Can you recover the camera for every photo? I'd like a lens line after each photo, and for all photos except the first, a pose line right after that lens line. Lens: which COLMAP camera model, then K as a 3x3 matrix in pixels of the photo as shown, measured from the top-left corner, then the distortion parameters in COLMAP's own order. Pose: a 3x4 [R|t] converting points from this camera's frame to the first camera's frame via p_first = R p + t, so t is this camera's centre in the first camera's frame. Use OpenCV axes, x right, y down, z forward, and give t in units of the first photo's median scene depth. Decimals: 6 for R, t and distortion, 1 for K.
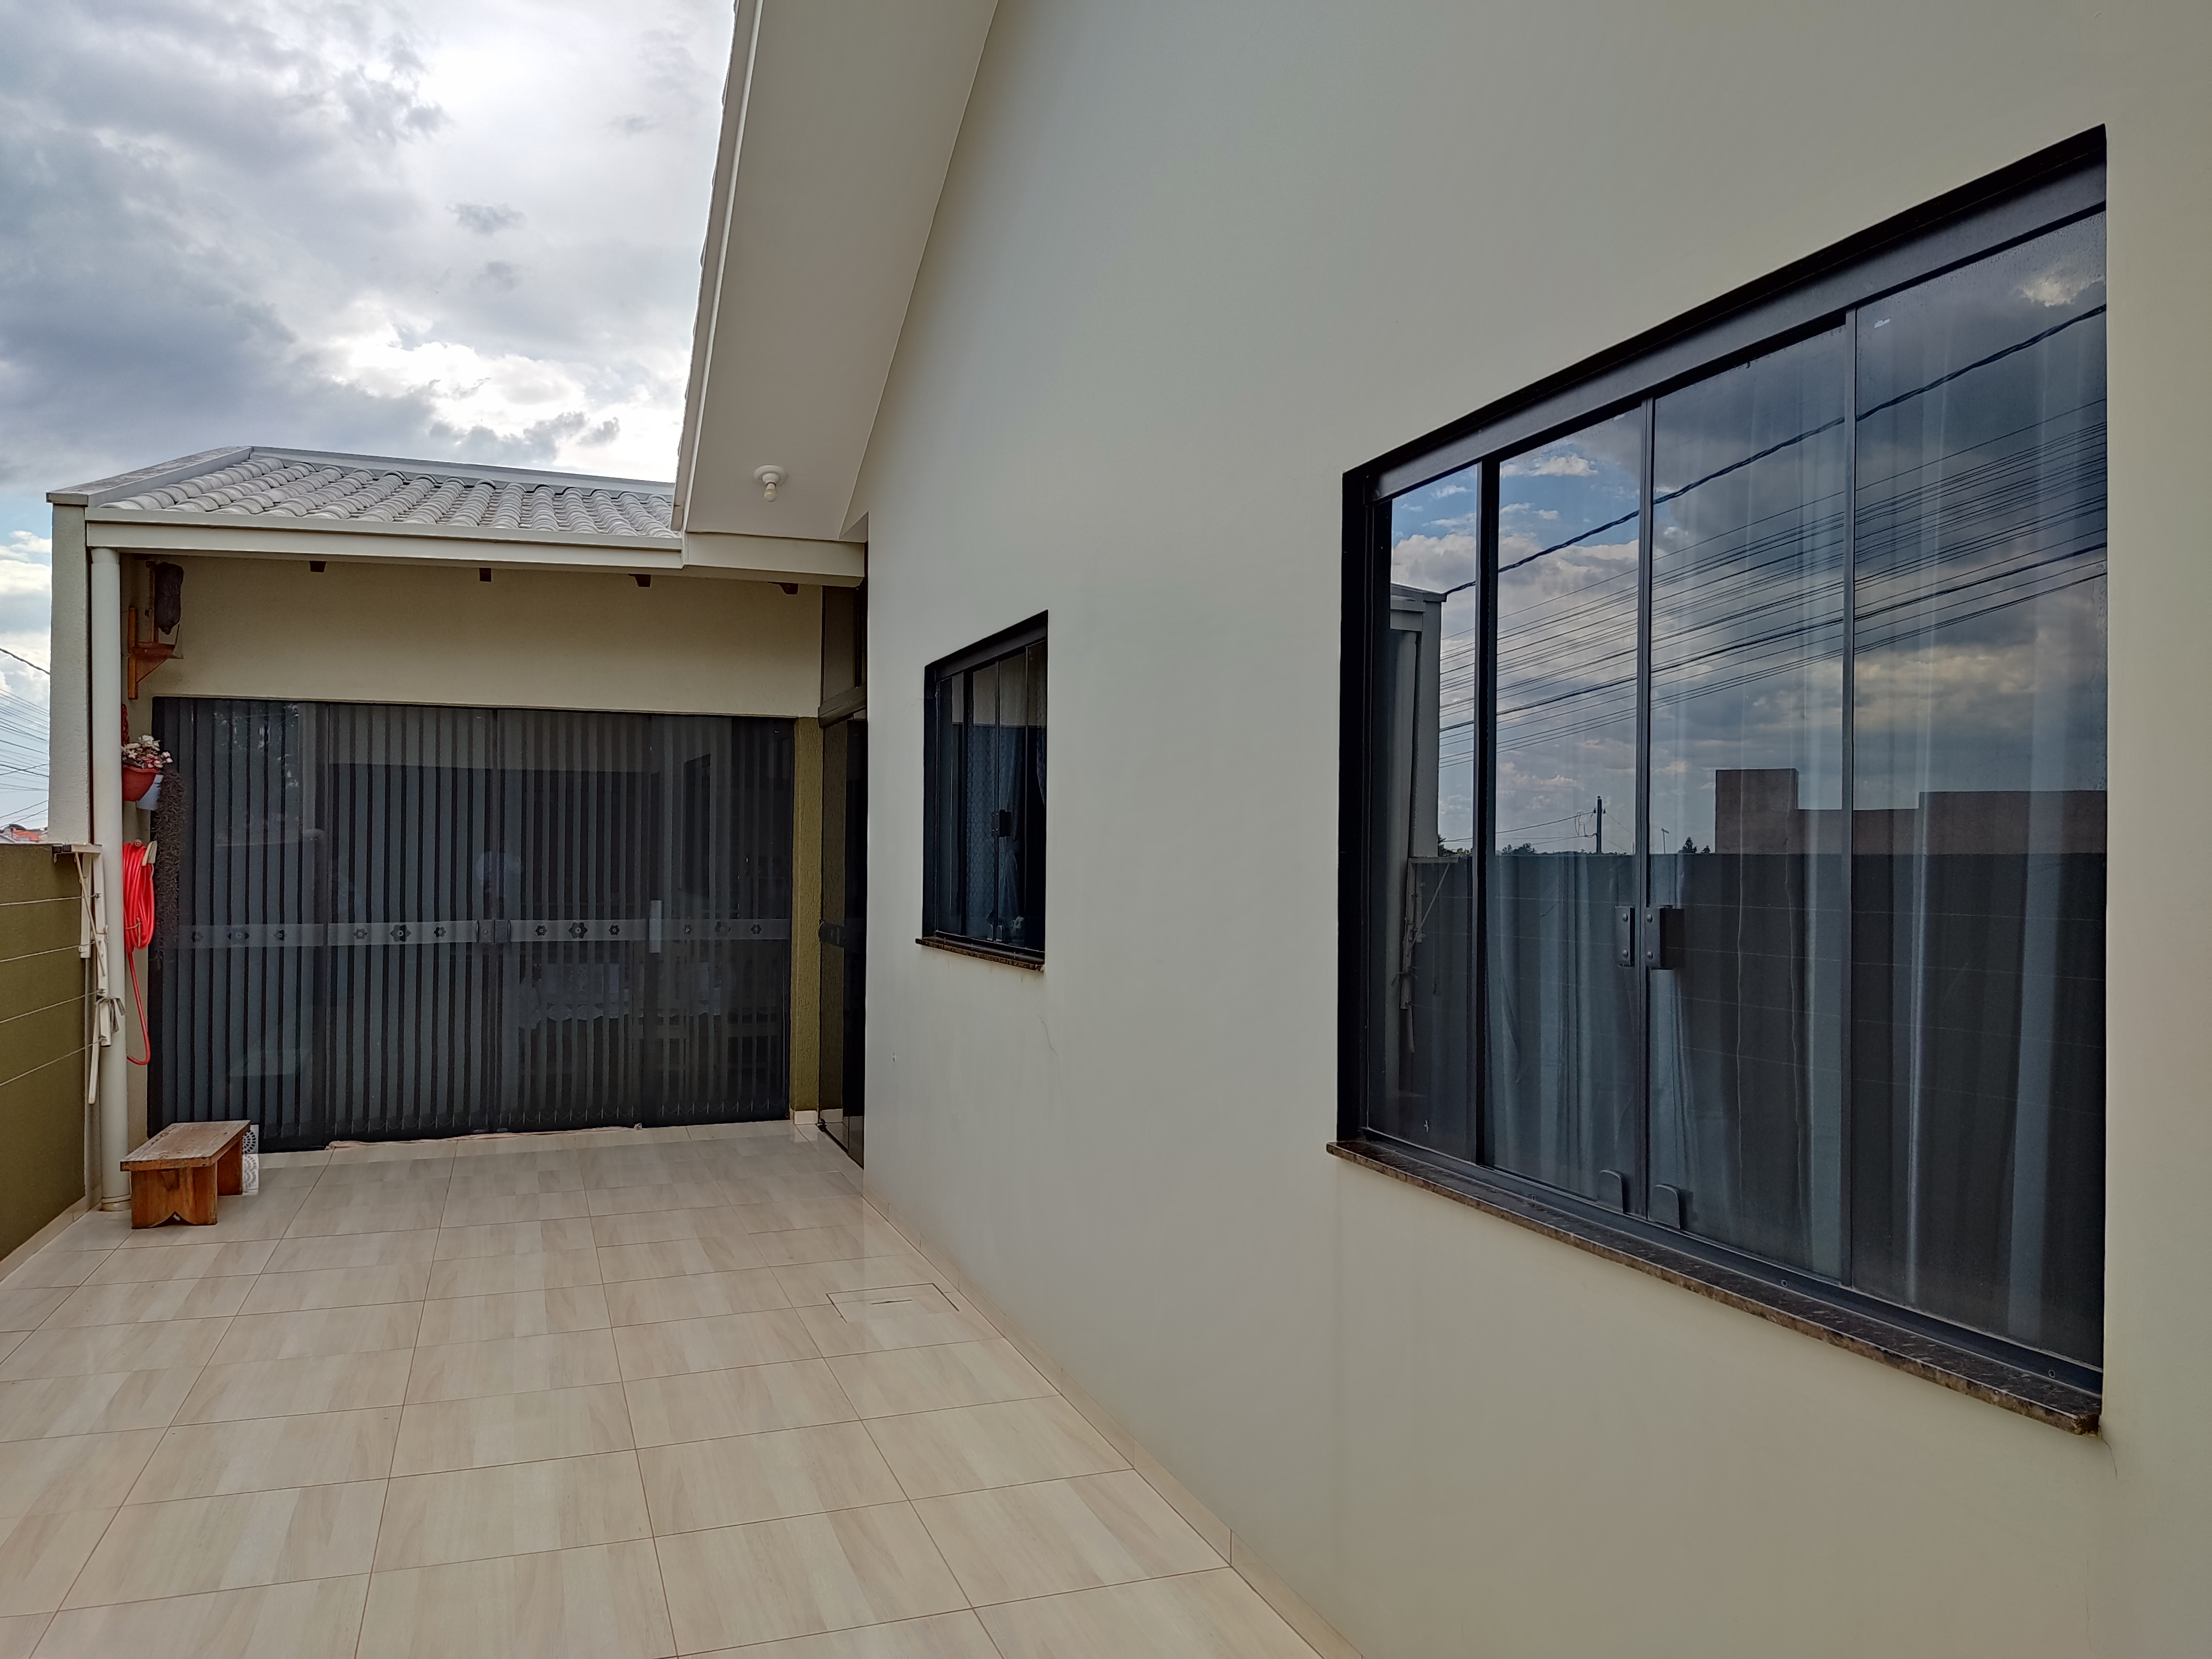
lens RADIAL K [[1643.5, 0, 1104.3], [0, 1643.5, 841.1], [0, 0, 1]] dist [0.143012, -0.211242]
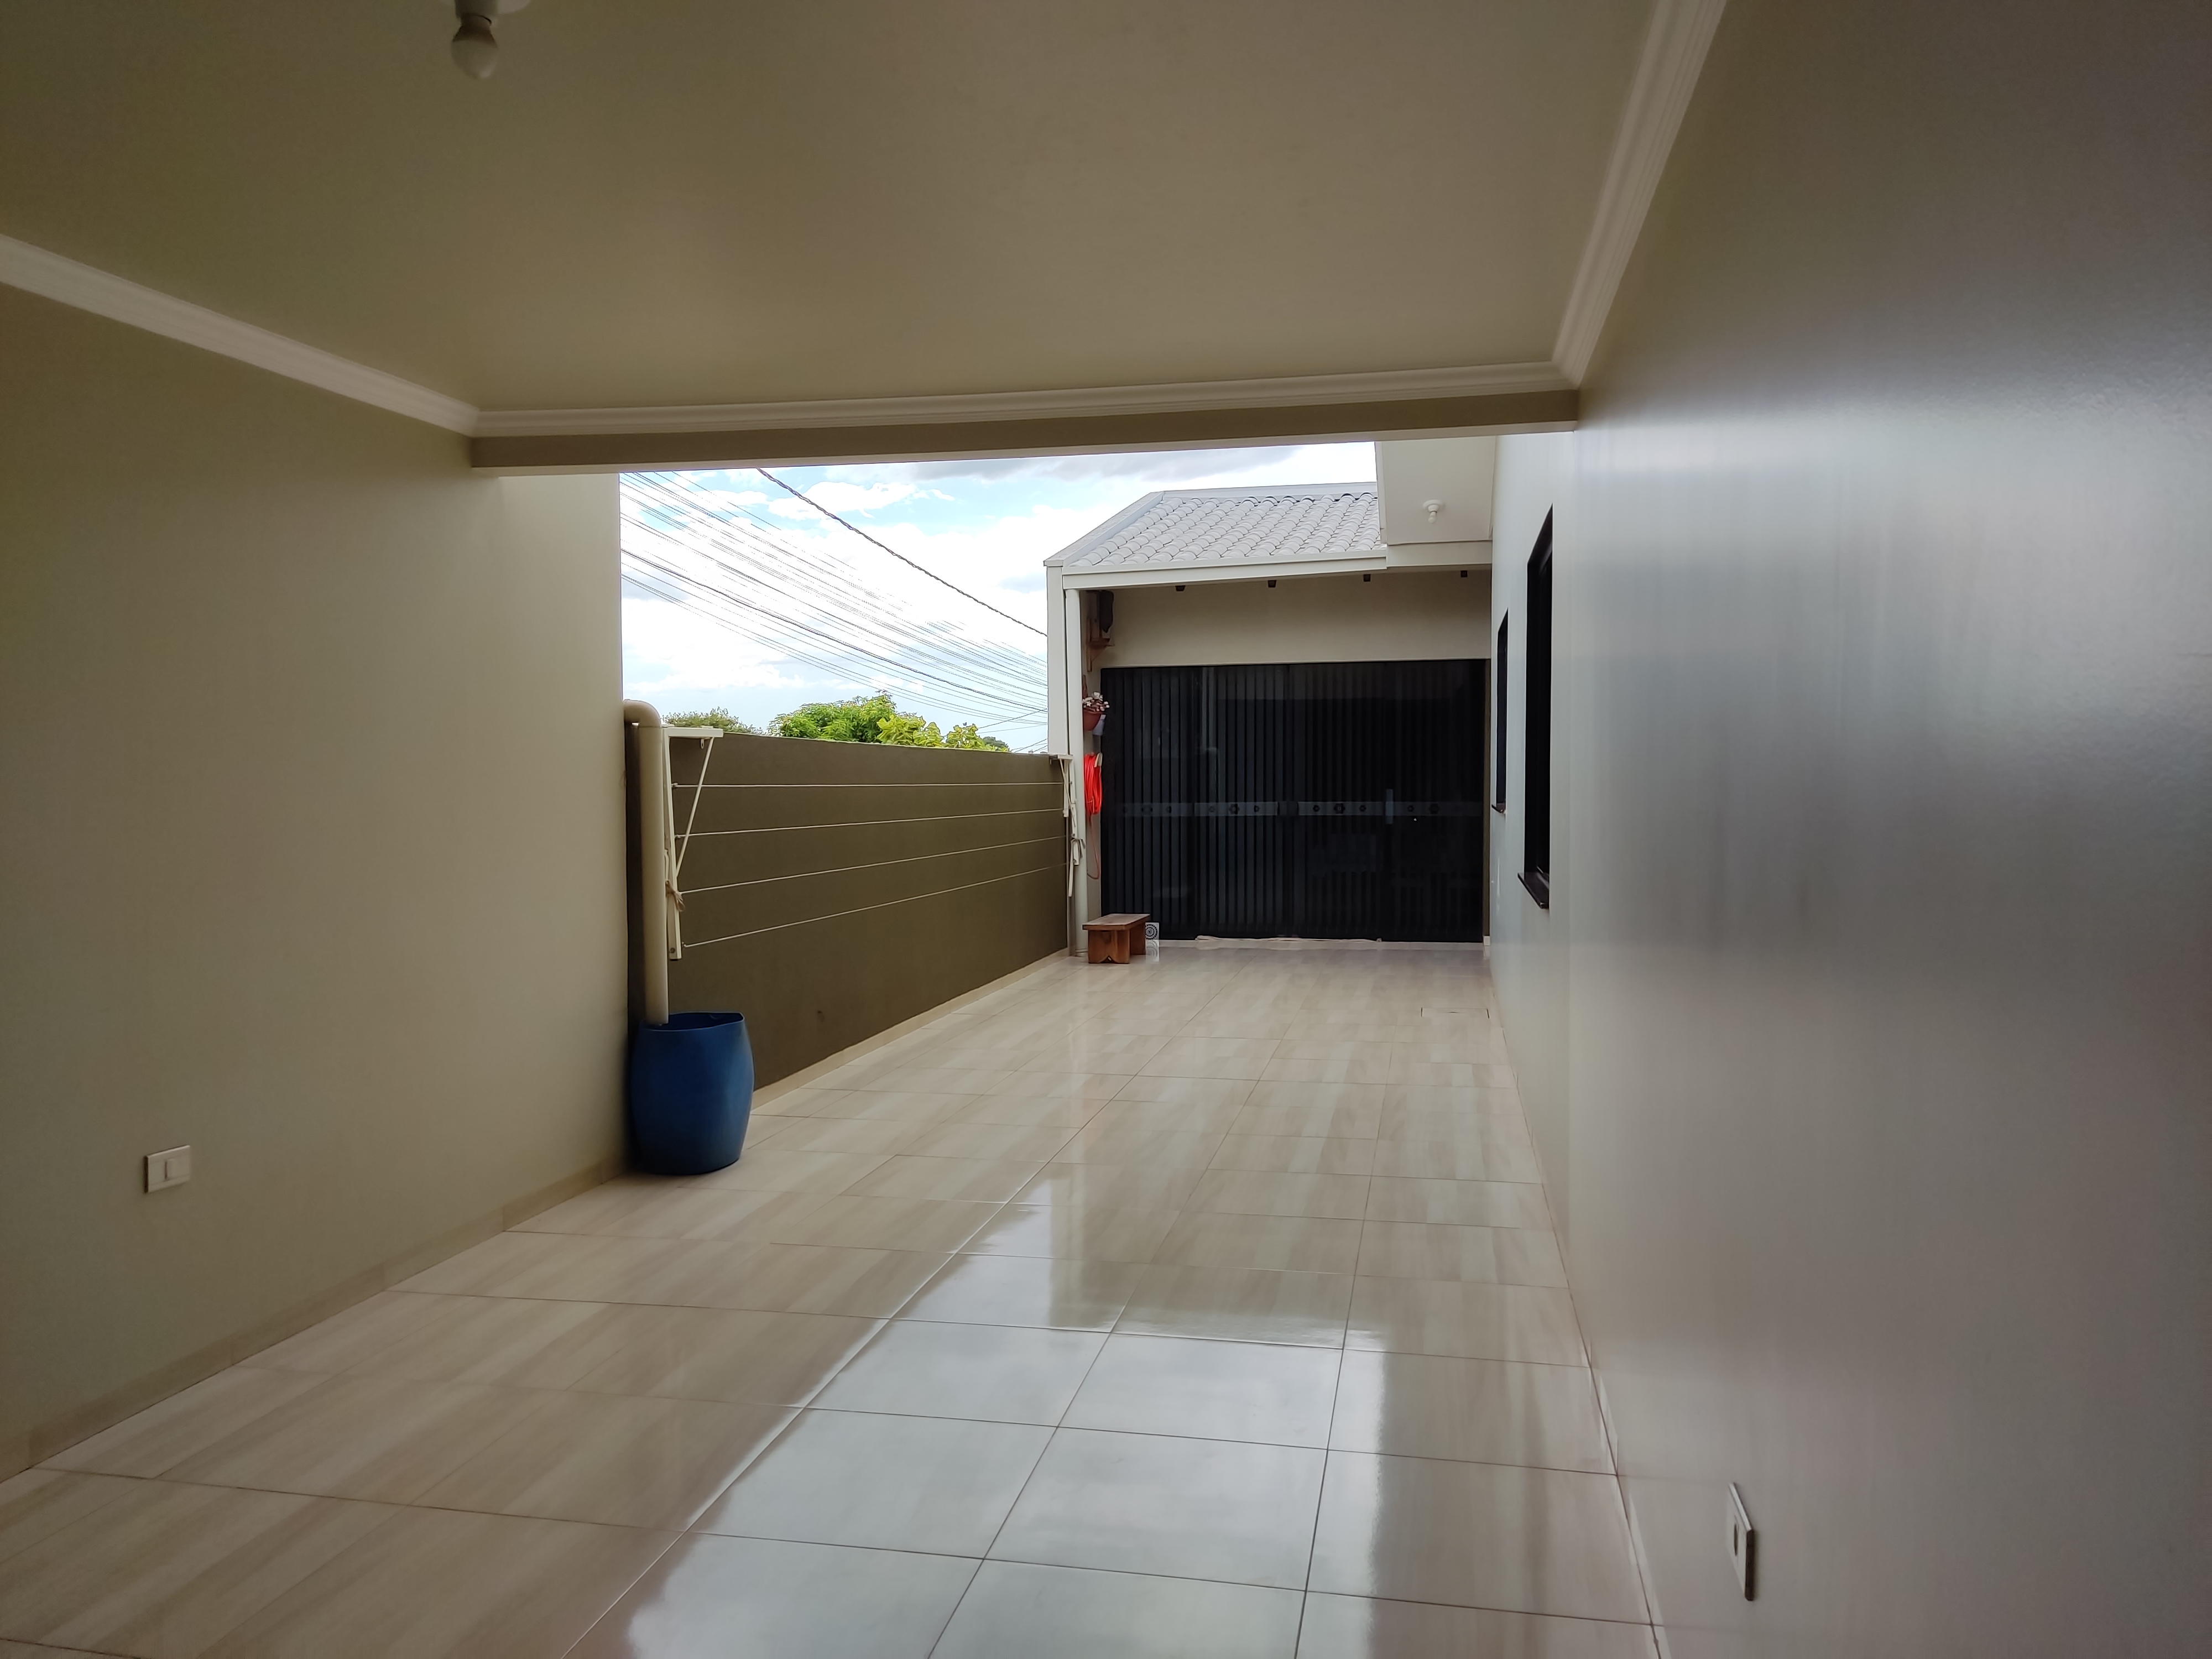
lens RADIAL K [[1643.5, 0, 1104.3], [0, 1643.5, 841.1], [0, 0, 1]] dist [0.143012, -0.211242]
pose [[0.855757, 0.011297, -0.517255, 0.305075], [0.014466, 0.998848, 0.045748, 0.012551], [0.517176, -0.046632, 0.854608, -0.435969]]
